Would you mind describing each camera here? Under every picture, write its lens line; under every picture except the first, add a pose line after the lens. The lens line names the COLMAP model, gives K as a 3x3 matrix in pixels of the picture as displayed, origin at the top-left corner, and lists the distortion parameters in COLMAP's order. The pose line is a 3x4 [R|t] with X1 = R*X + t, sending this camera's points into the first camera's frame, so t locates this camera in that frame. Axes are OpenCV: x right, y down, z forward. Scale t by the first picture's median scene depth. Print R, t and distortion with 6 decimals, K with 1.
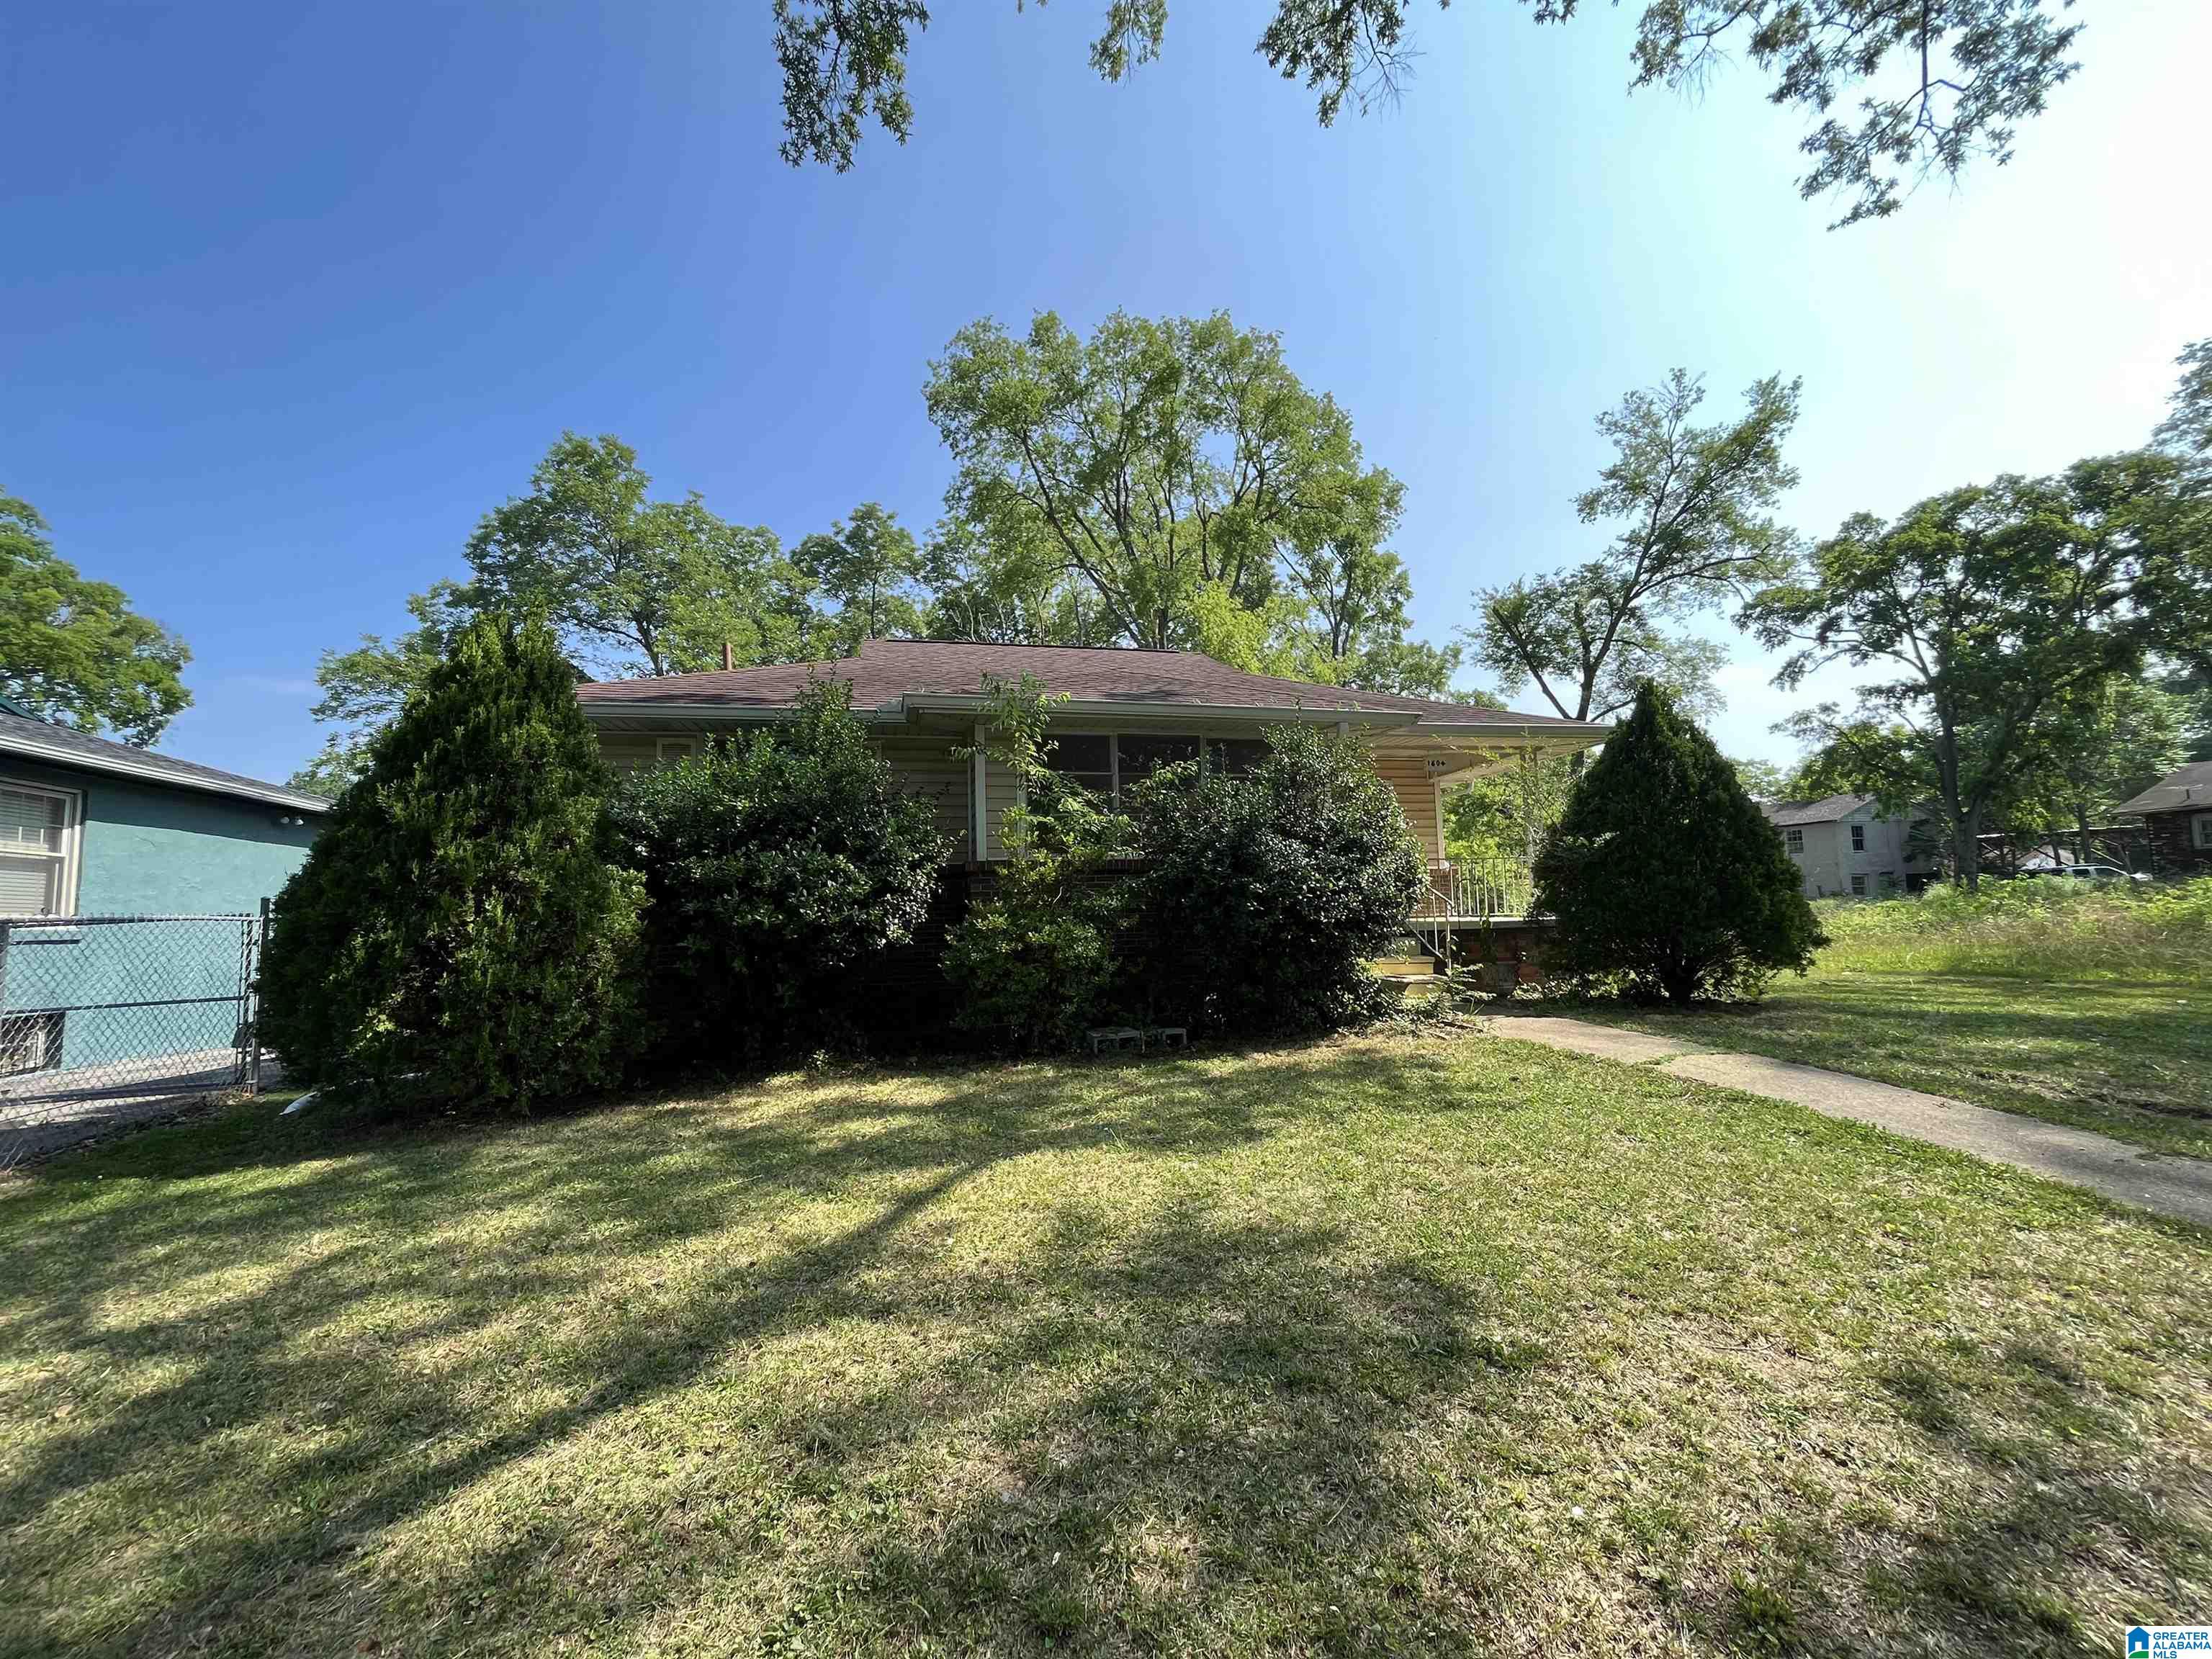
lens RADIAL K [[892.0, 0, 1112.8], [0, 892.0, 838.7], [0, 0, 1]] dist [-0.003770, 0.000121]
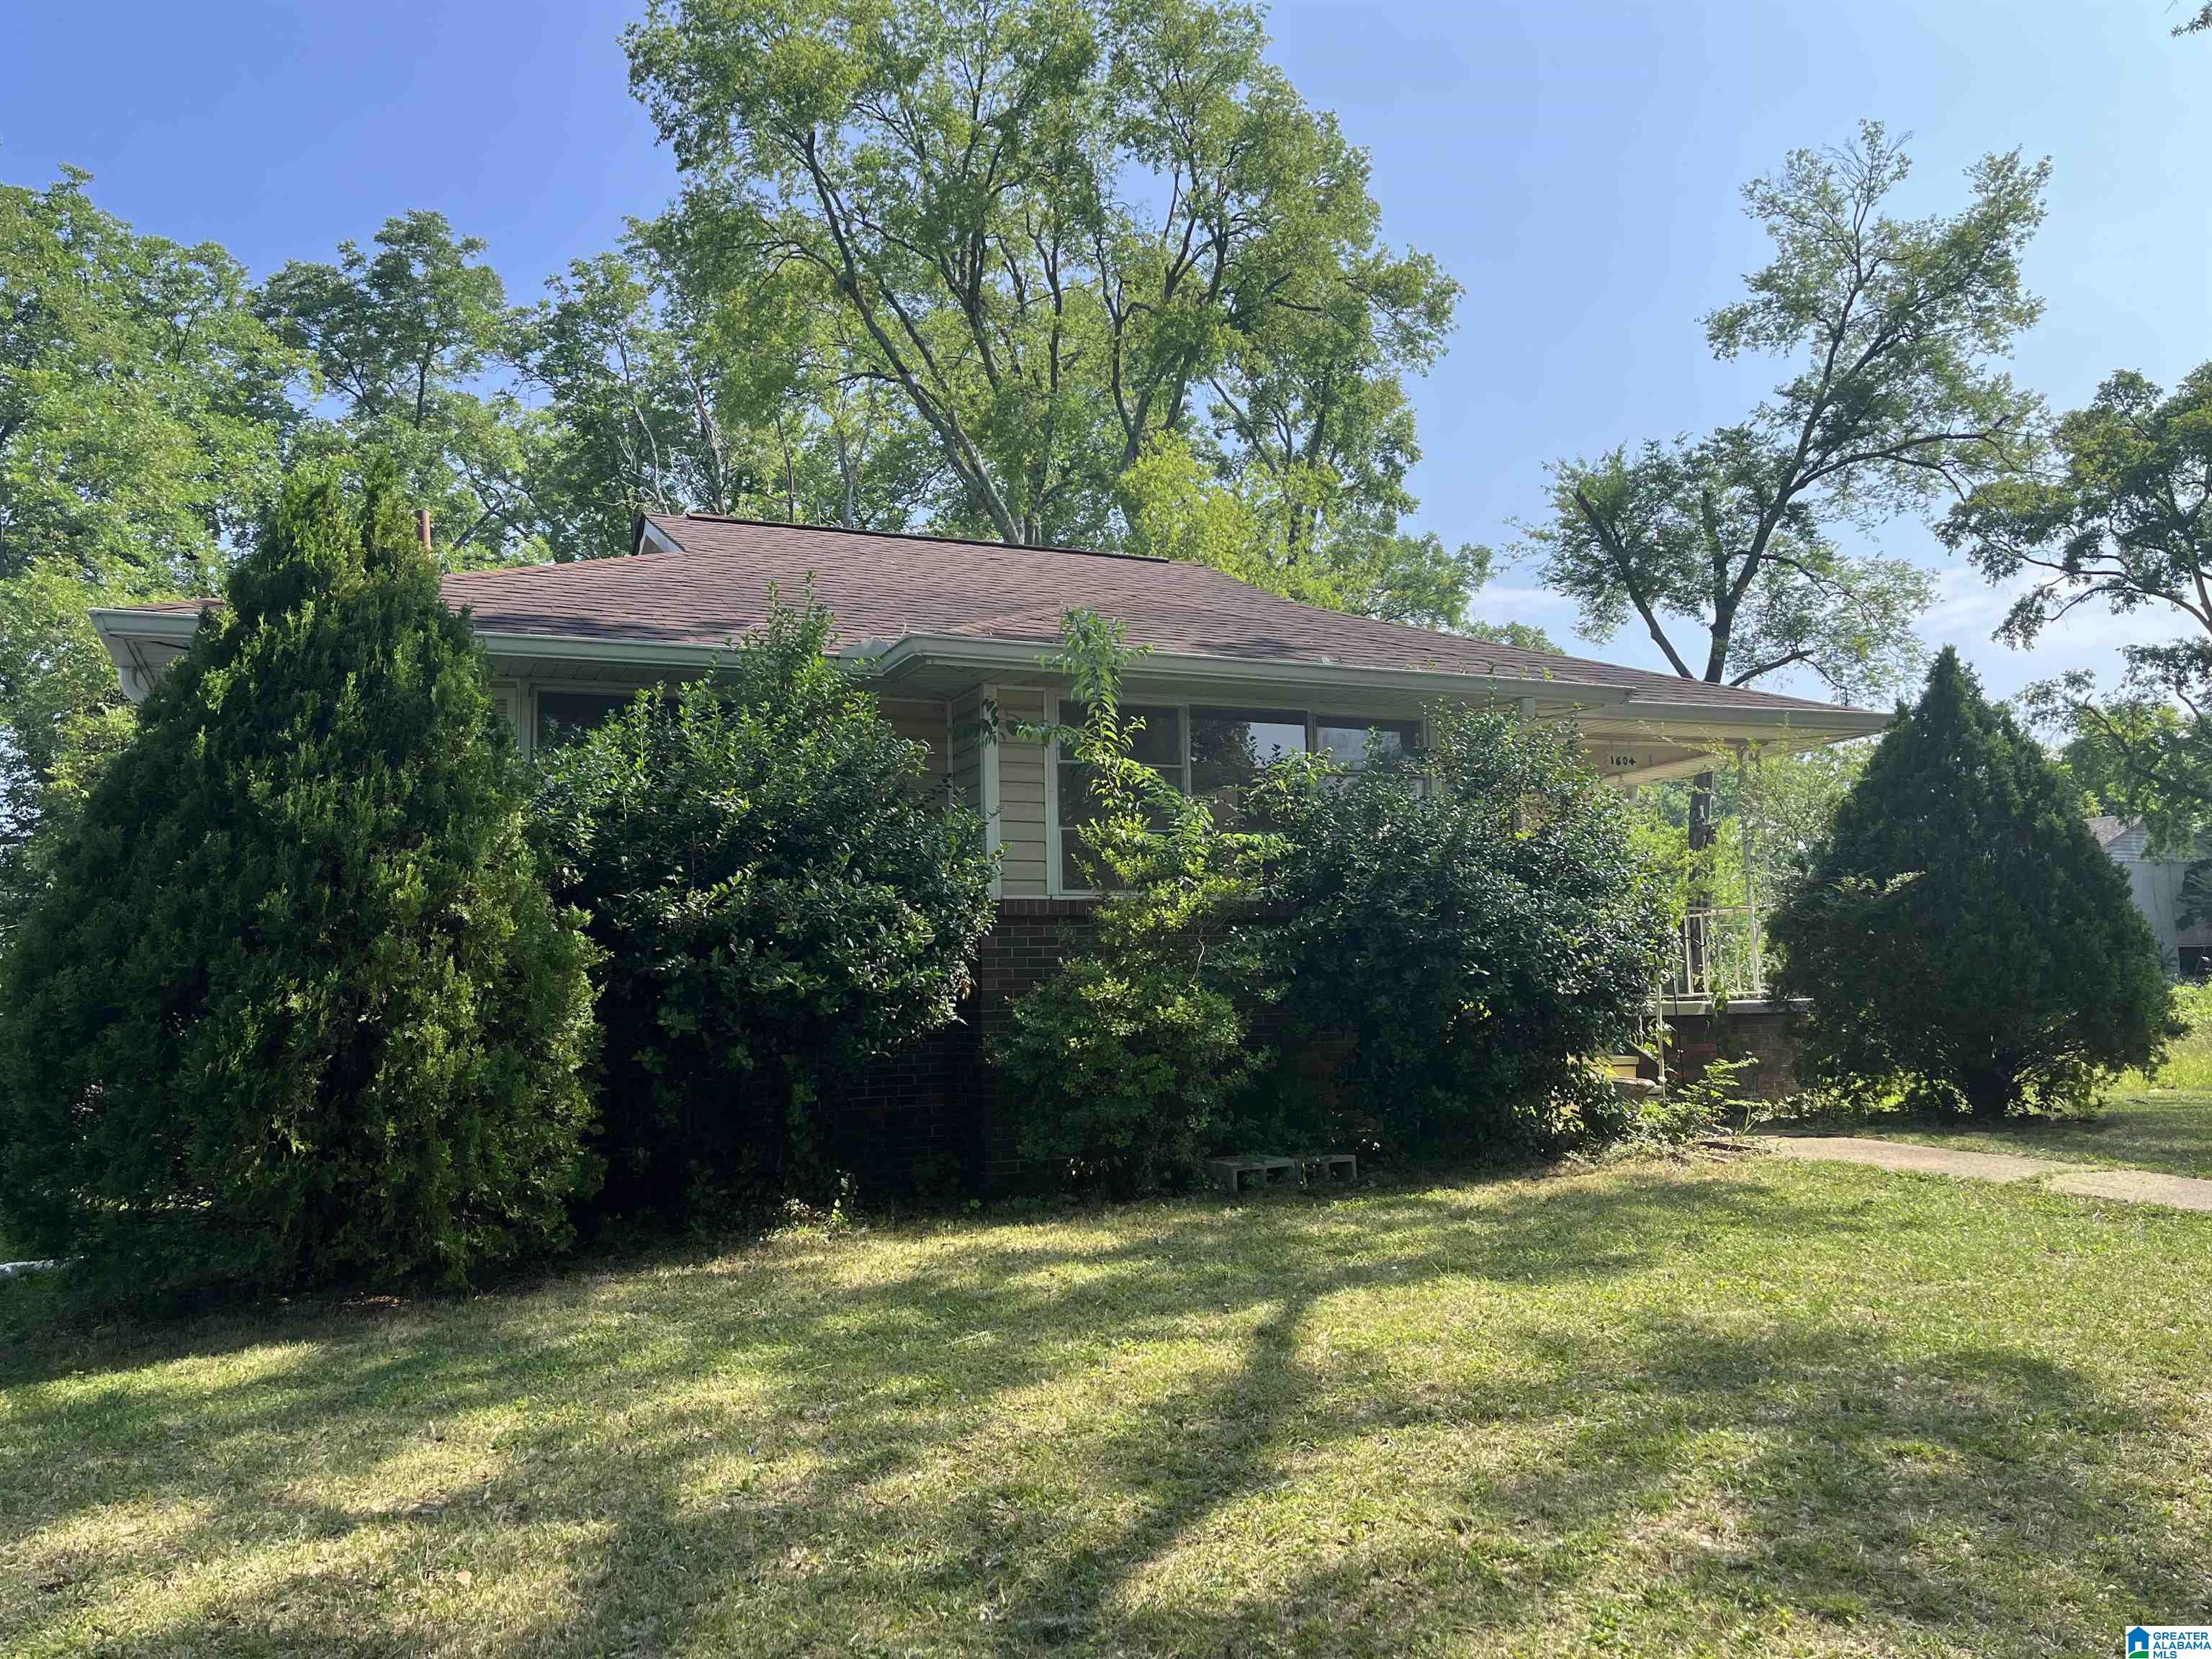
lens RADIAL K [[1682.5, 0, 1101.7], [0, 1682.5, 836.8], [0, 0, 1]] dist [0.054052, -0.067417]
pose [[0.984105, 0.019787, 0.176484, -0.084268], [-0.016063, 0.999618, -0.022503, 0.001728], [-0.176862, 0.019310, 0.984046, -0.054067]]
